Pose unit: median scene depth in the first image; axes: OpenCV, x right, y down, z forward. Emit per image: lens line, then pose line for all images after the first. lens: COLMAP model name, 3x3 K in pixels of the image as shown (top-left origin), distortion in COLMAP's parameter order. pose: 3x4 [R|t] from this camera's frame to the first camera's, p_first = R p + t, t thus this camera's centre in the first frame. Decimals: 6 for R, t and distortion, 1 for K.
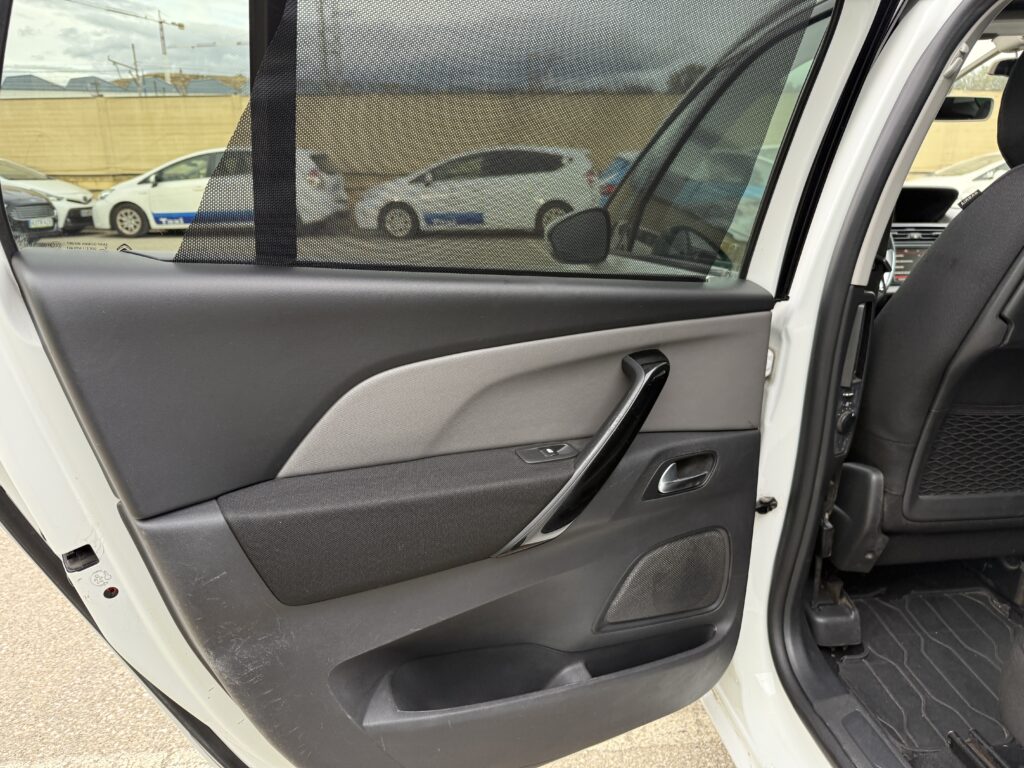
lens RADIAL K [[755.8, 0, 499.3], [0, 755.8, 387.4], [0, 0, 1]] dist [-0.019166, 0.002065]
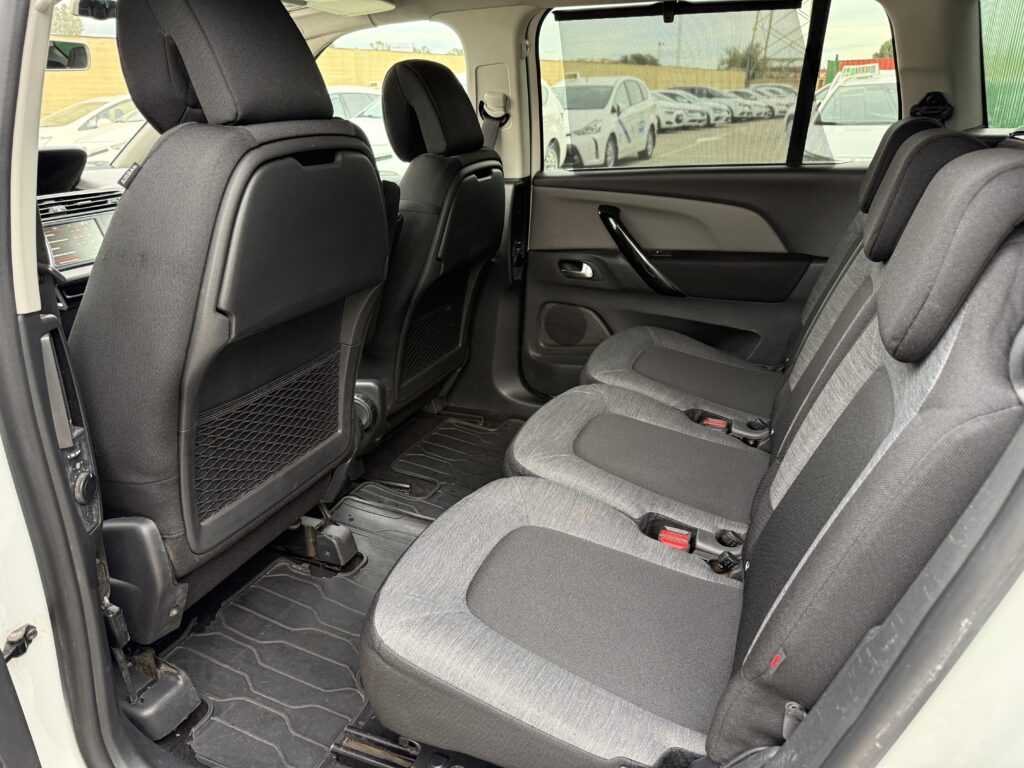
lens RADIAL K [[723.0, 0, 512.0], [0, 723.0, 384.0], [0, 0, 1]] dist [0.032420, -0.053245]
pose [[0.481747, -0.329777, 0.811891, 0.109293], [0.270024, 0.937270, 0.220481, -0.091599], [-0.833671, 0.113014, 0.540575, 0.237720]]
